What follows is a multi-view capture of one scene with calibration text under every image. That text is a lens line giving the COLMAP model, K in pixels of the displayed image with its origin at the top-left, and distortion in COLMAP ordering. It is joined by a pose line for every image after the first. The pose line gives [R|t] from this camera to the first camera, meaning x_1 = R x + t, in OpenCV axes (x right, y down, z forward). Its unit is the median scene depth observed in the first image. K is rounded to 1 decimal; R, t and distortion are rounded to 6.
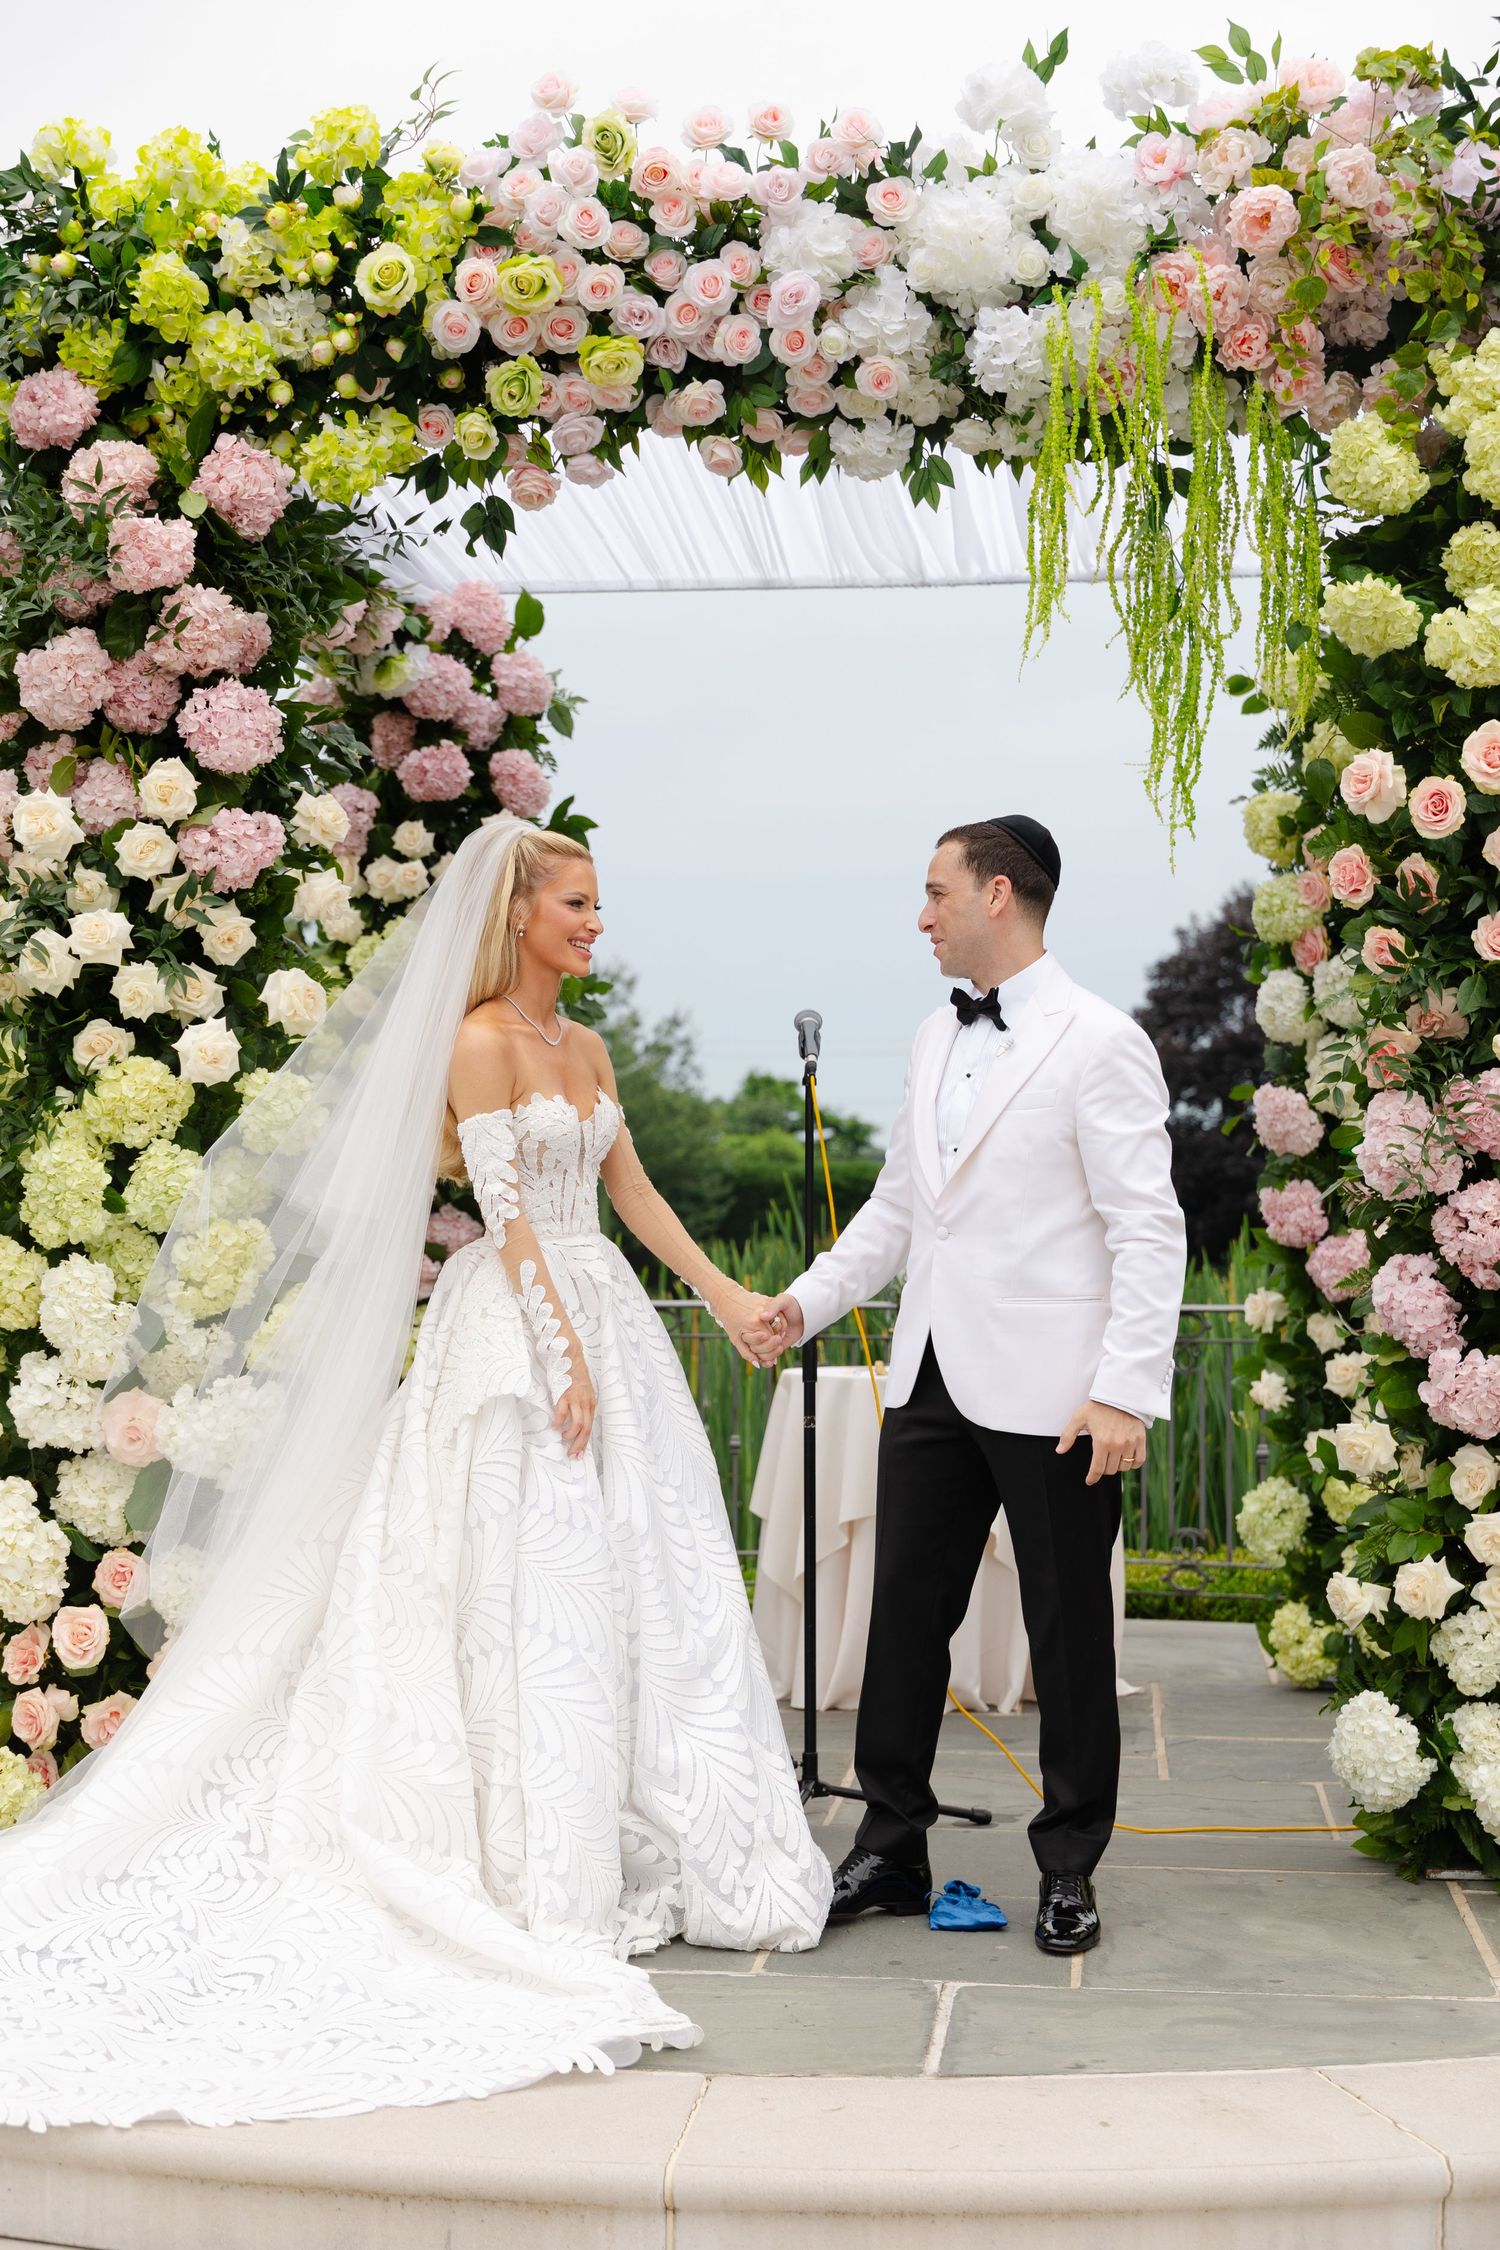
lens RADIAL K [[3341.8, 0, 741.3], [0, 3341.8, 1114.9], [0, 0, 1]] dist [-0.011078, -0.115901]
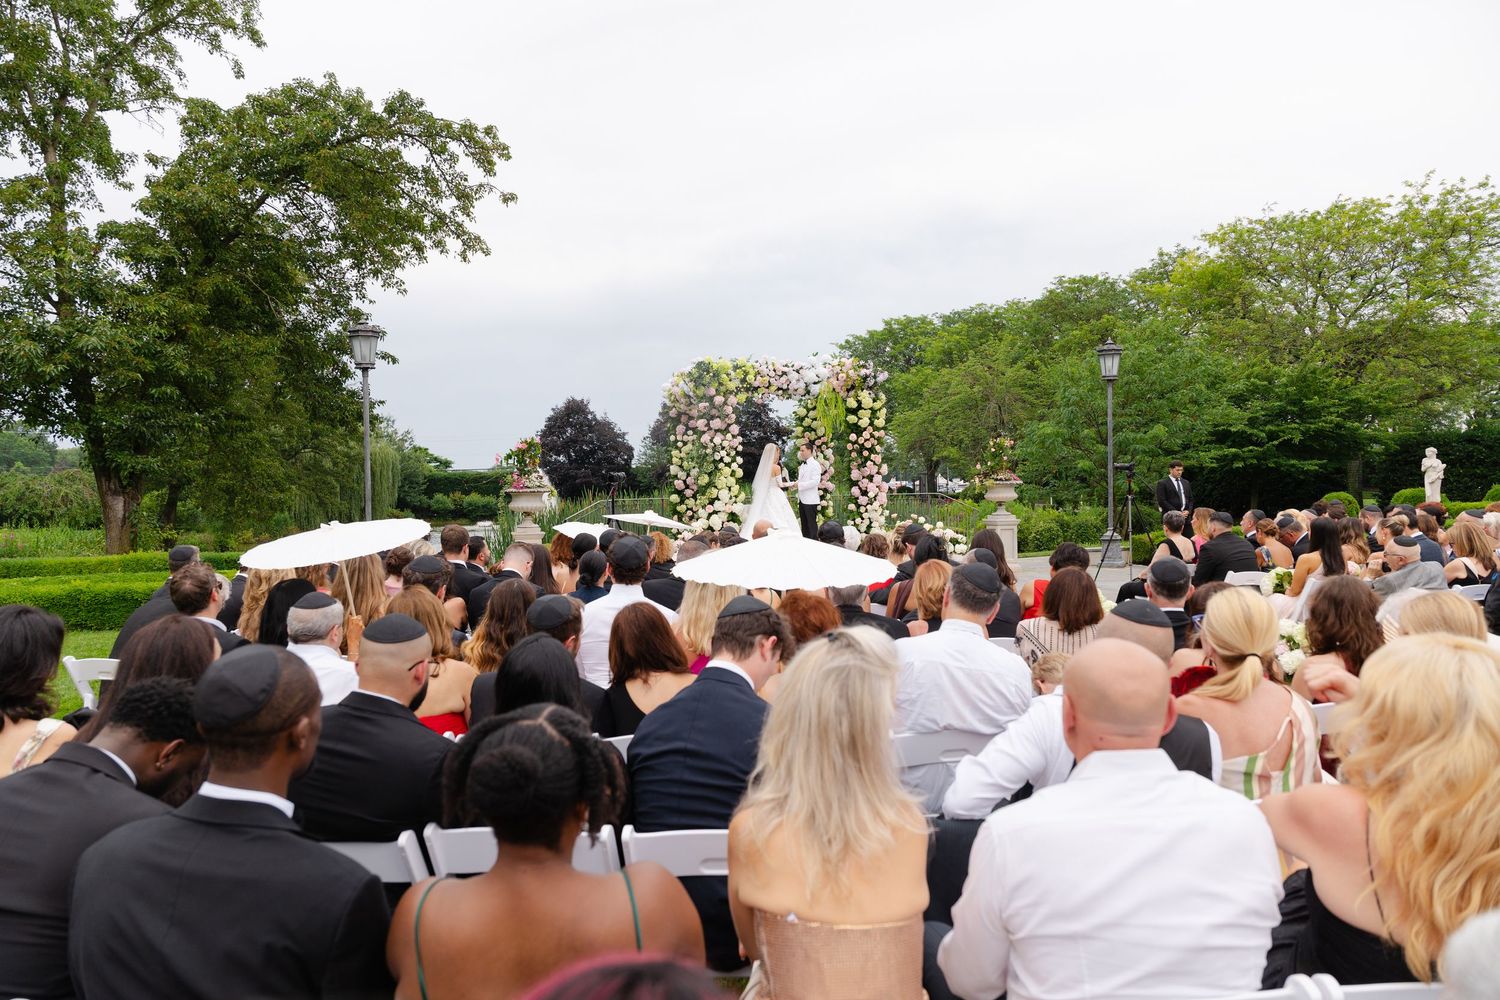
lens RADIAL K [[982.1, 0, 750.0], [0, 982.1, 500.0], [0, 0, 1]] dist [0.045148, -0.020511]
pose [[0.927837, -0.020806, 0.372406, -1.084302], [0.003854, 0.998924, 0.046207, -0.048609], [-0.372967, -0.041437, 0.926919, -1.435604]]
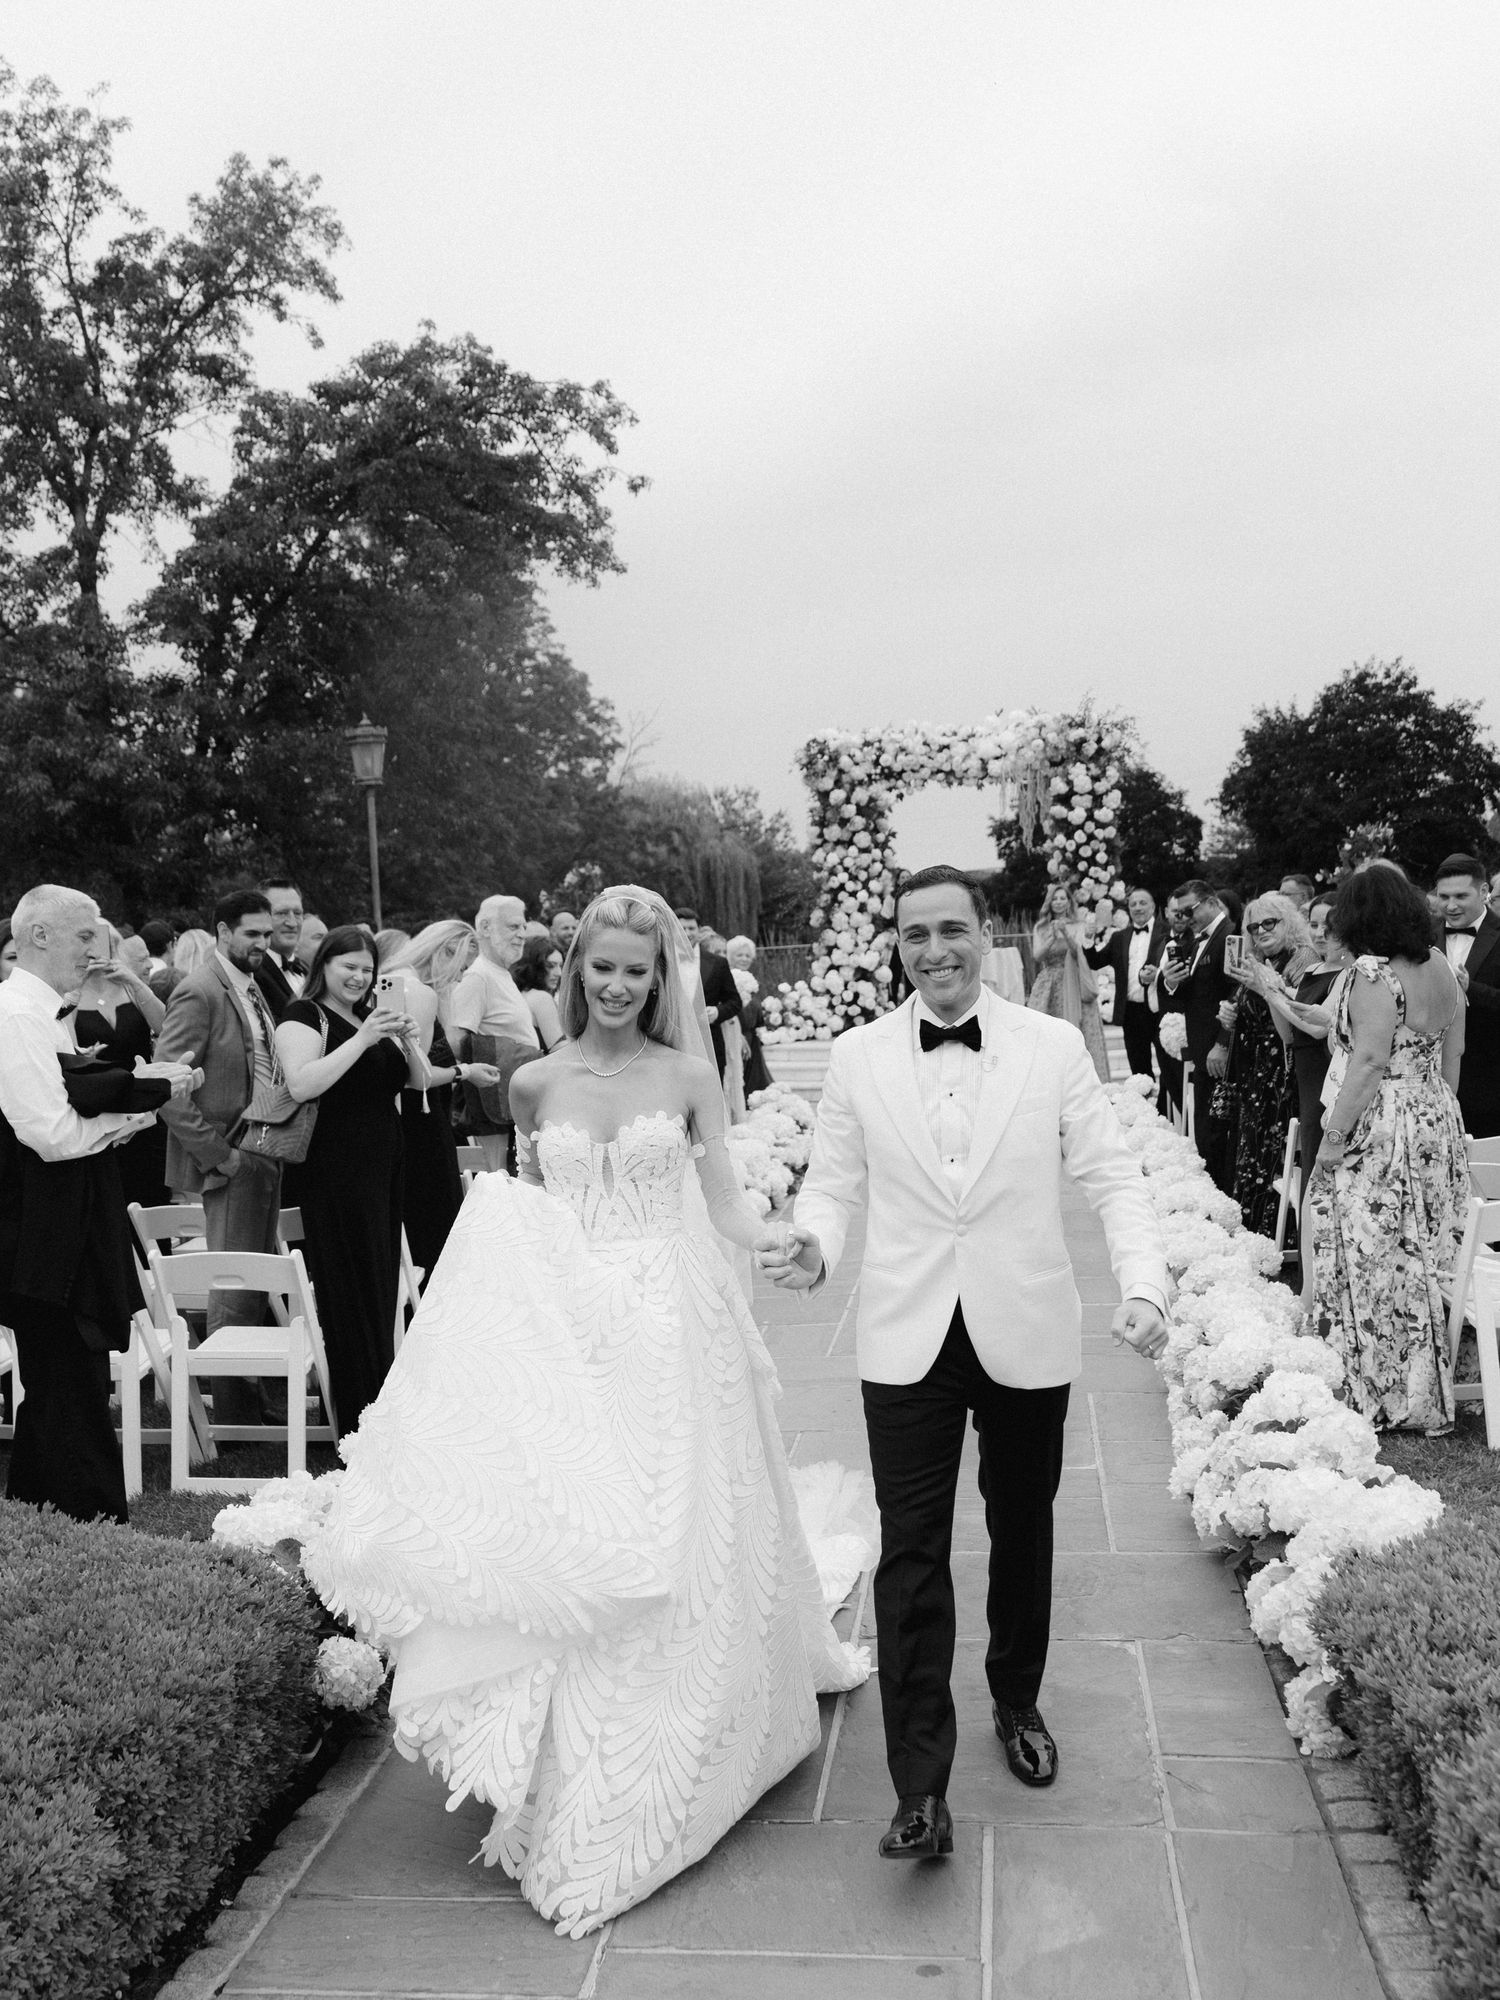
lens RADIAL K [[2025.3, 0, 697.1], [0, 2025.3, 1002.1], [0, 0, 1]] dist [0.011267, 0.001639]
pose [[0.997651, -0.051491, -0.045170, -0.292976], [0.054651, 0.995924, 0.071750, -0.102846], [0.041292, -0.074050, 0.996399, -2.516578]]
